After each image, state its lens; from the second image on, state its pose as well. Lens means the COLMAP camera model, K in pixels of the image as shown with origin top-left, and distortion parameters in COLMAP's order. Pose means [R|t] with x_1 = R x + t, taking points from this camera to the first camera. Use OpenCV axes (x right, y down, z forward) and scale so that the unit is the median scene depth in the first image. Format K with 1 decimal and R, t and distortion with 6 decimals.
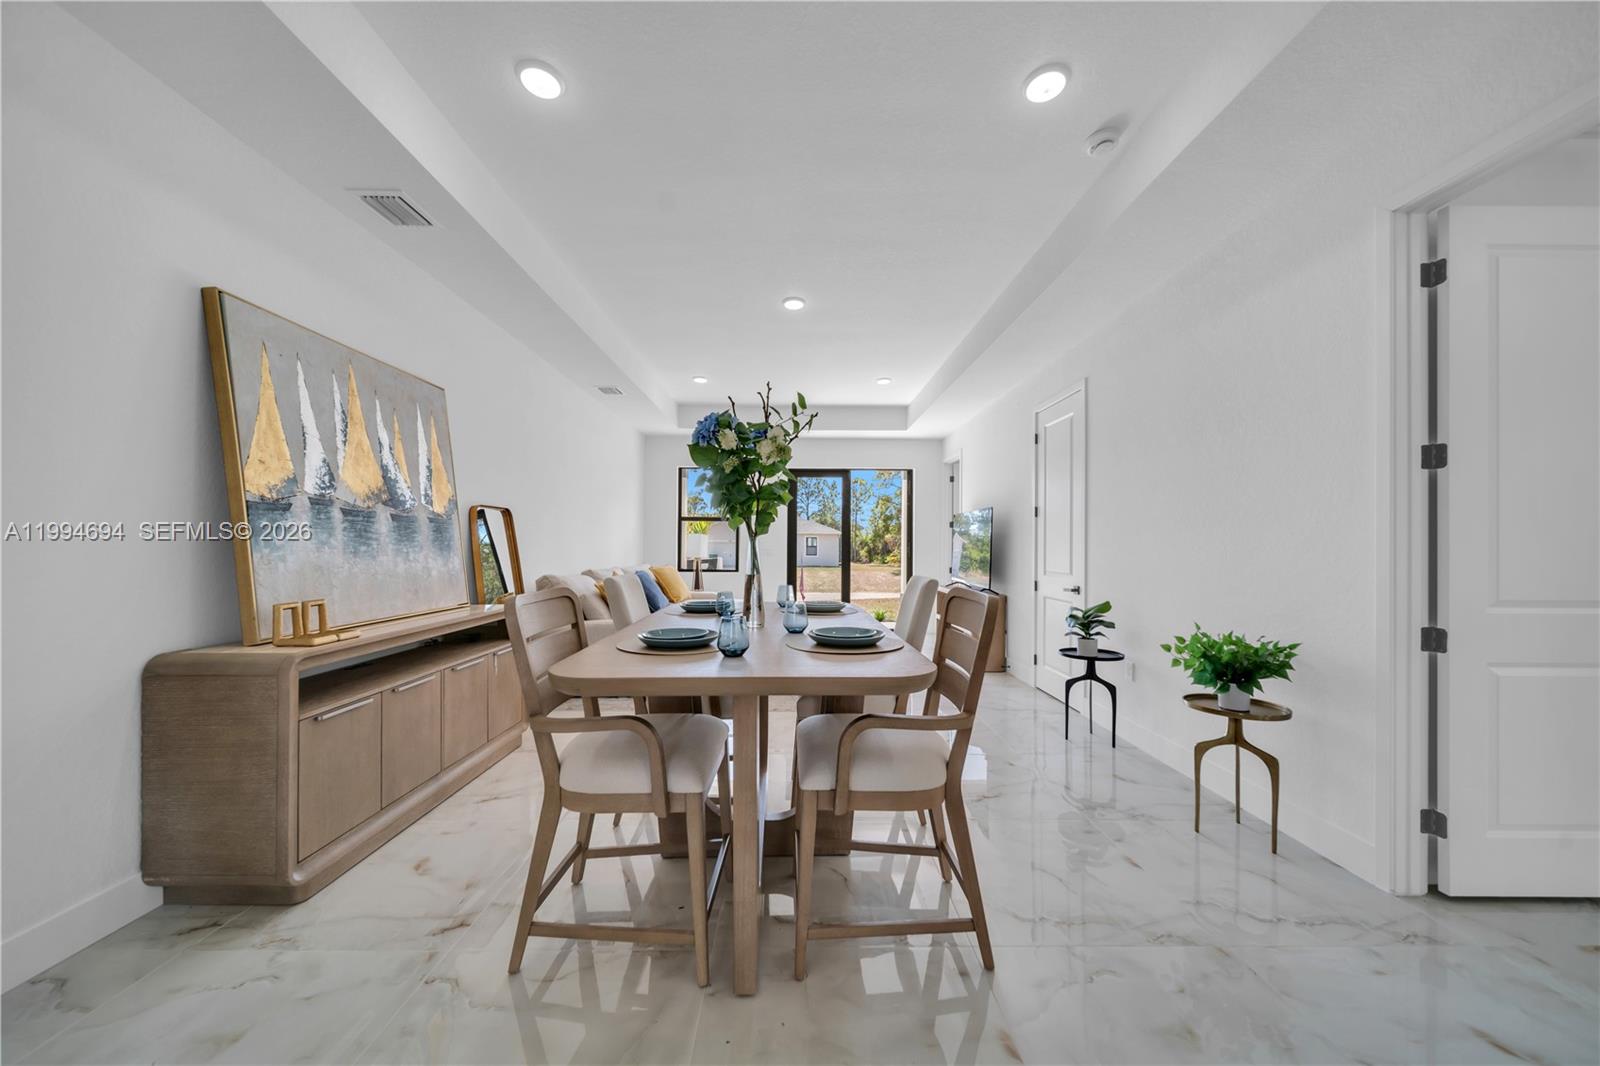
lens RADIAL K [[557.0, 0, 806.0], [0, 557.0, 546.3], [0, 0, 1]] dist [0.003914, -0.000126]
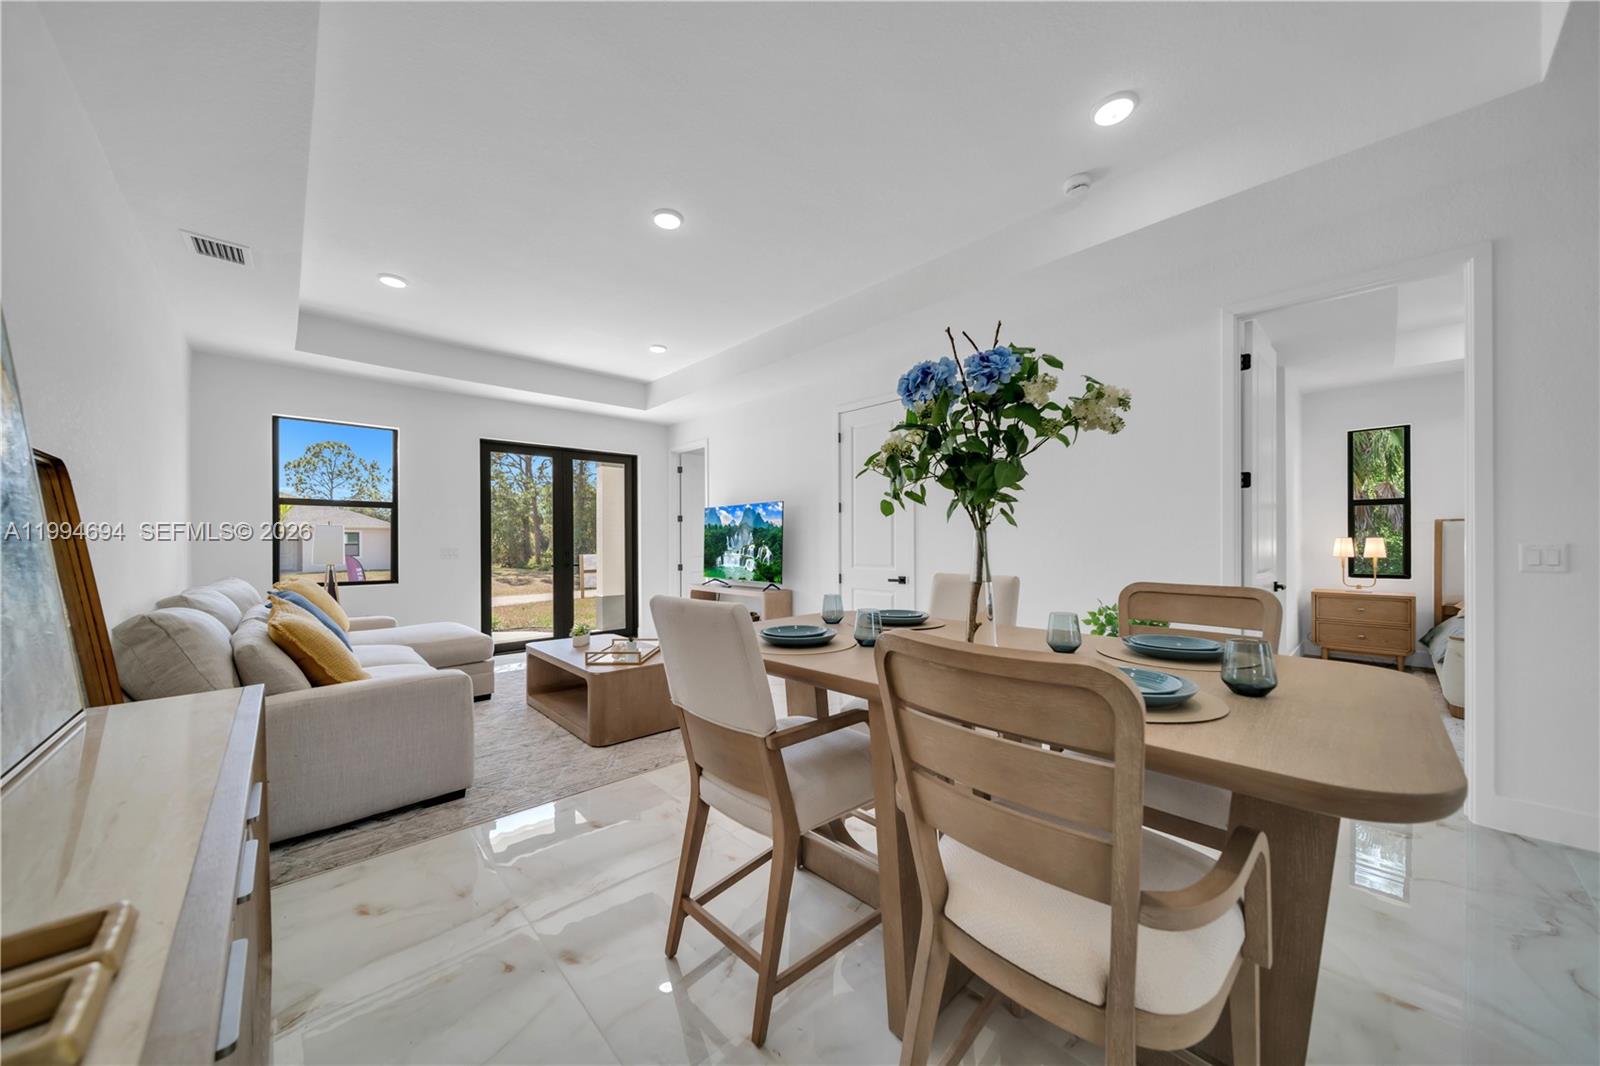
lens RADIAL K [[557.0, 0, 788.2], [0, 557.0, 542.2], [0, 0, 1]] dist [0.003914, -0.000126]
pose [[0.740207, -0.009300, 0.672314, -0.244886], [0.010609, 0.999941, 0.002151, -0.001321], [-0.672295, 0.005541, 0.740263, 0.202265]]
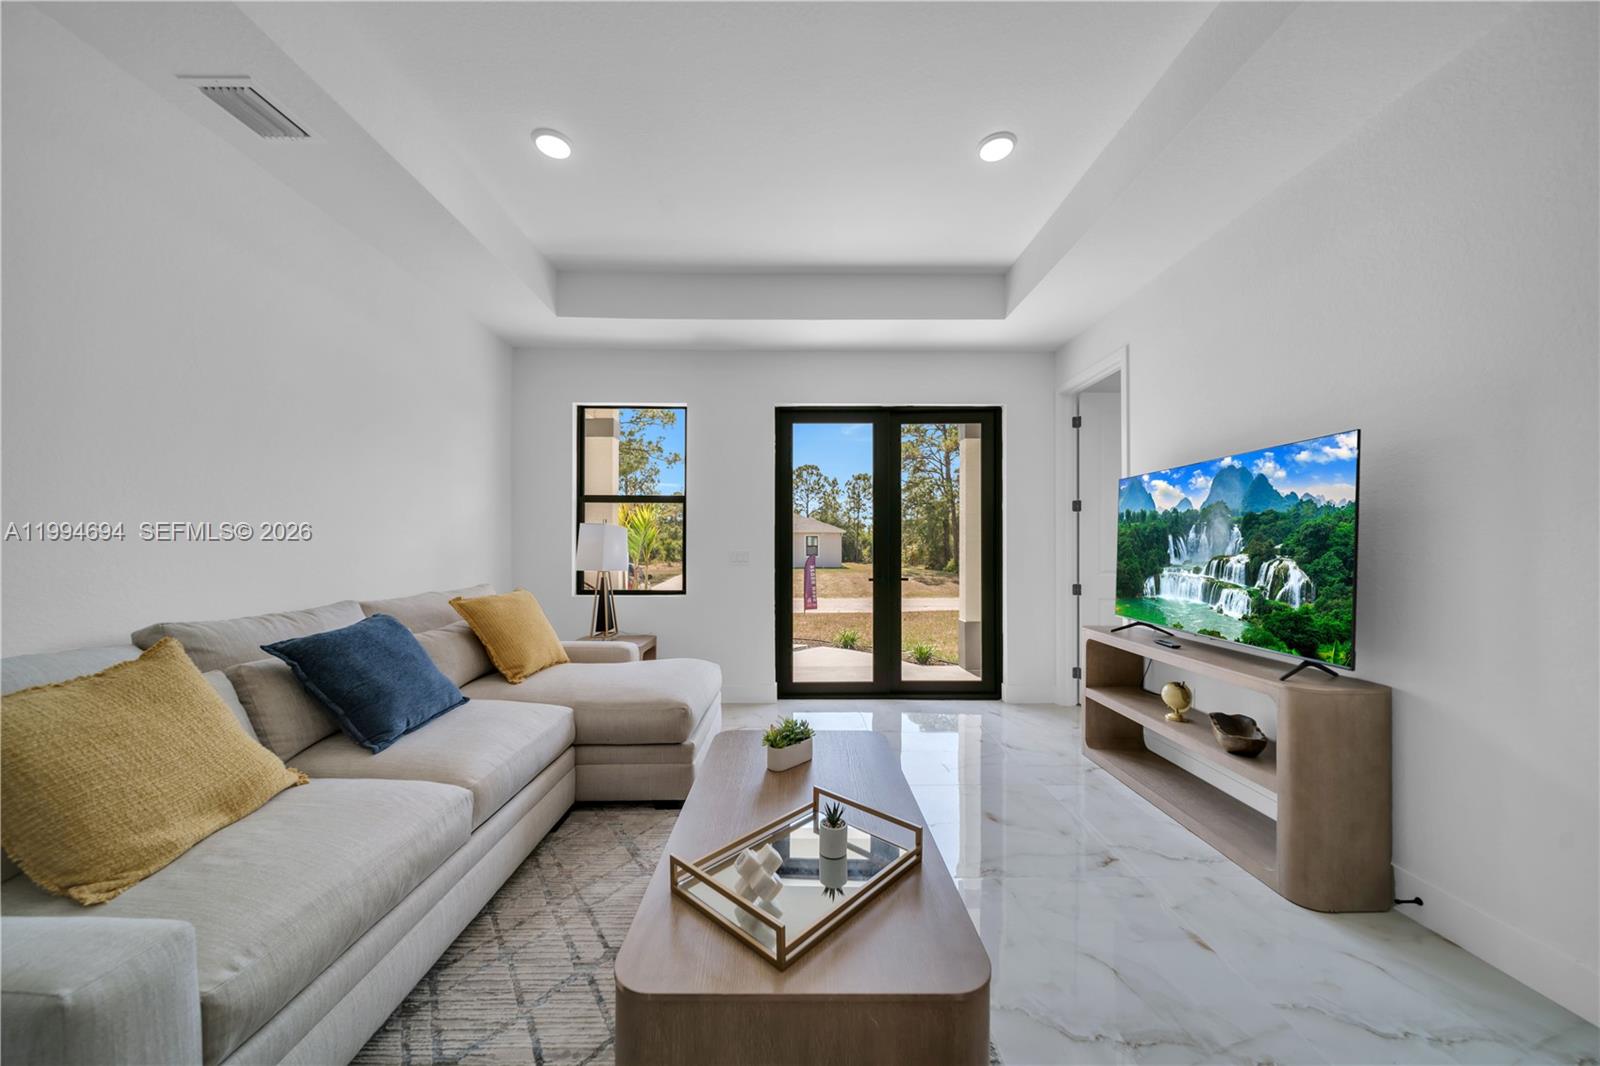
lens RADIAL K [[557.0, 0, 797.7], [0, 557.0, 546.4], [0, 0, 1]] dist [0.003914, -0.000126]
pose [[0.999771, -0.001407, 0.021365, -0.010084], [0.001504, 0.999989, -0.004536, 0.000079], [-0.021359, 0.004567, 0.999761, 0.509897]]
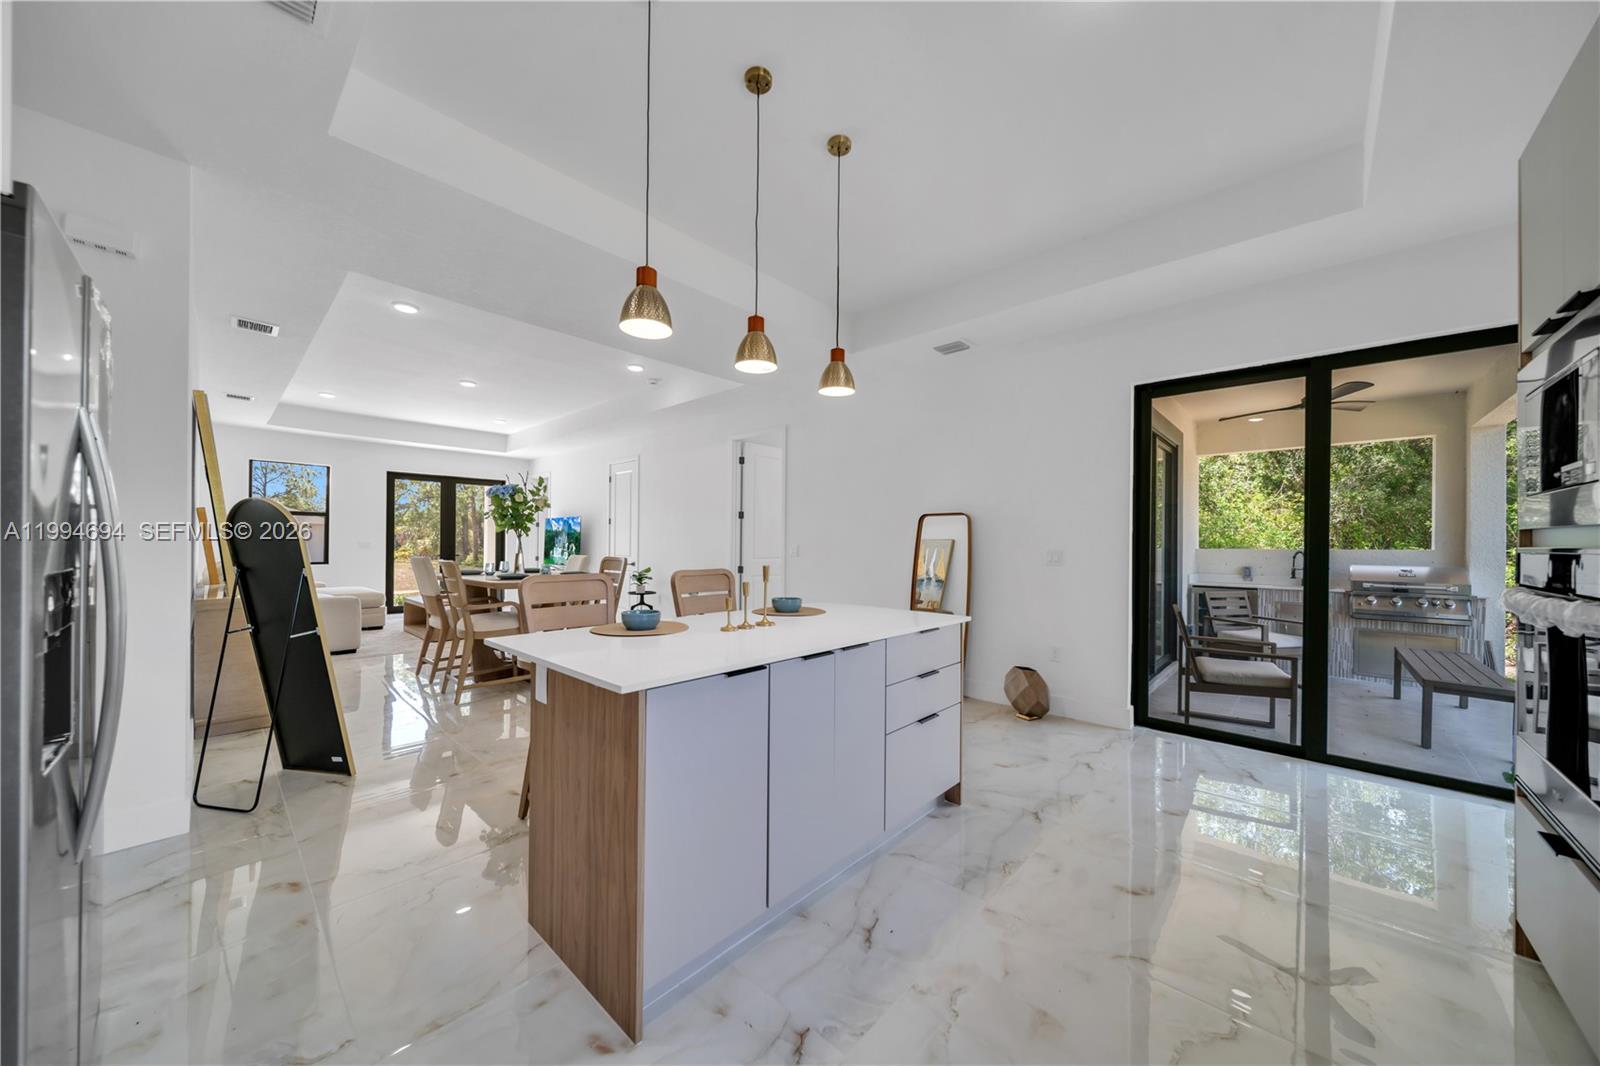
lens RADIAL K [[557.0, 0, 806.1], [0, 557.0, 549.5], [0, 0, 1]] dist [0.003914, -0.000126]
pose [[0.678729, -0.007857, 0.734347, -0.312791], [-0.002806, 0.999908, 0.013292, 0.000269], [-0.734384, -0.011082, 0.678644, -0.451133]]
